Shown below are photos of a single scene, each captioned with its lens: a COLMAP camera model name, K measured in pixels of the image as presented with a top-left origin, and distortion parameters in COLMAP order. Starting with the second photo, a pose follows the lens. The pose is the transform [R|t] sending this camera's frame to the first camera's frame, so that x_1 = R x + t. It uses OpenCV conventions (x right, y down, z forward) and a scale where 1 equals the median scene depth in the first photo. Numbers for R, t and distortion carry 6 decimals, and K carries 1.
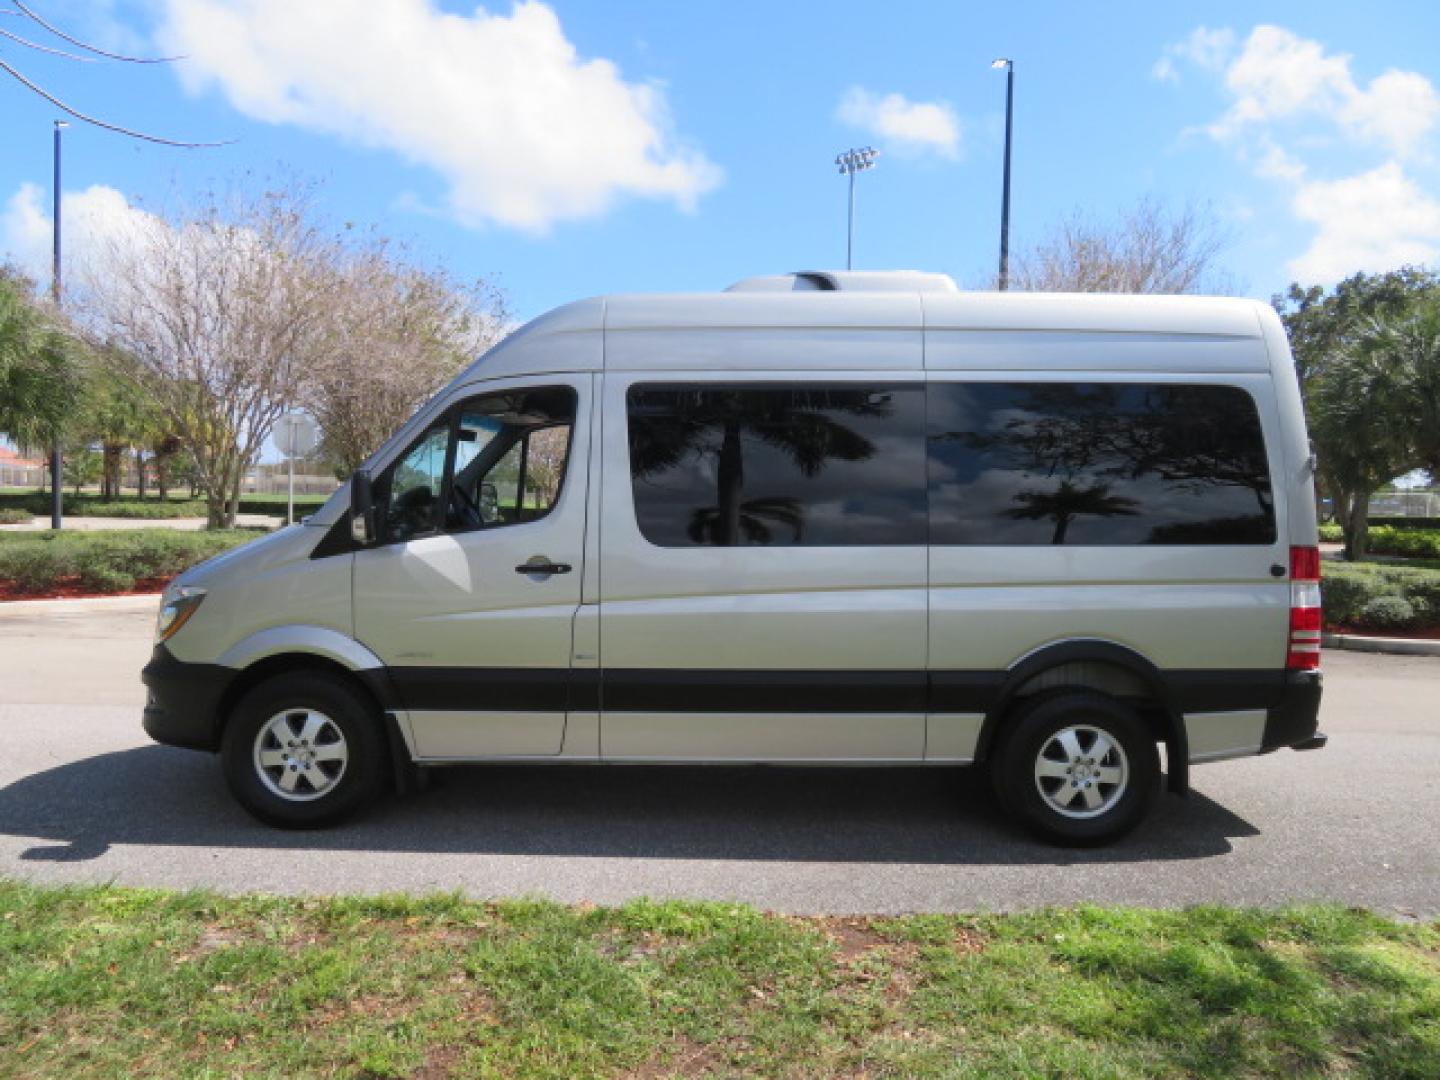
lens RADIAL K [[1031.6, 0, 707.9], [0, 1031.6, 533.4], [0, 0, 1]] dist [-0.021966, 0.015037]
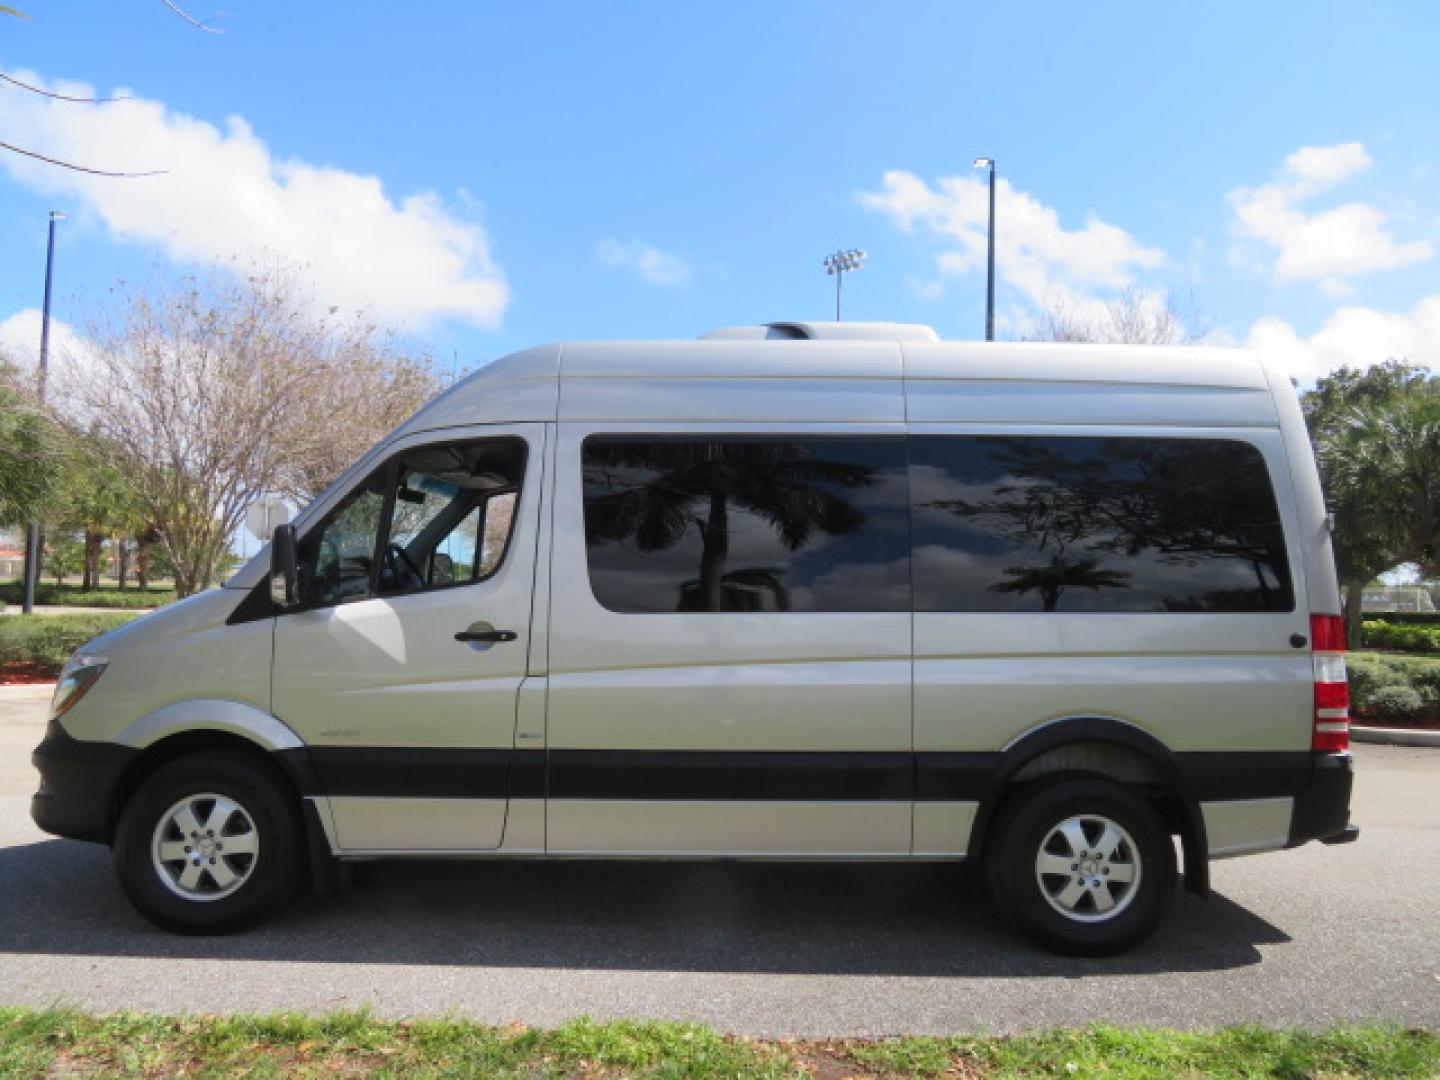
lens RADIAL K [[1031.6, 0, 710.5], [0, 1031.6, 534.9], [0, 0, 1]] dist [-0.021966, 0.015037]
pose [[0.999931, 0.004487, 0.010866, 0.025960], [-0.003476, 0.995815, -0.091322, 0.027016], [-0.011231, 0.091278, 0.995762, 0.093765]]
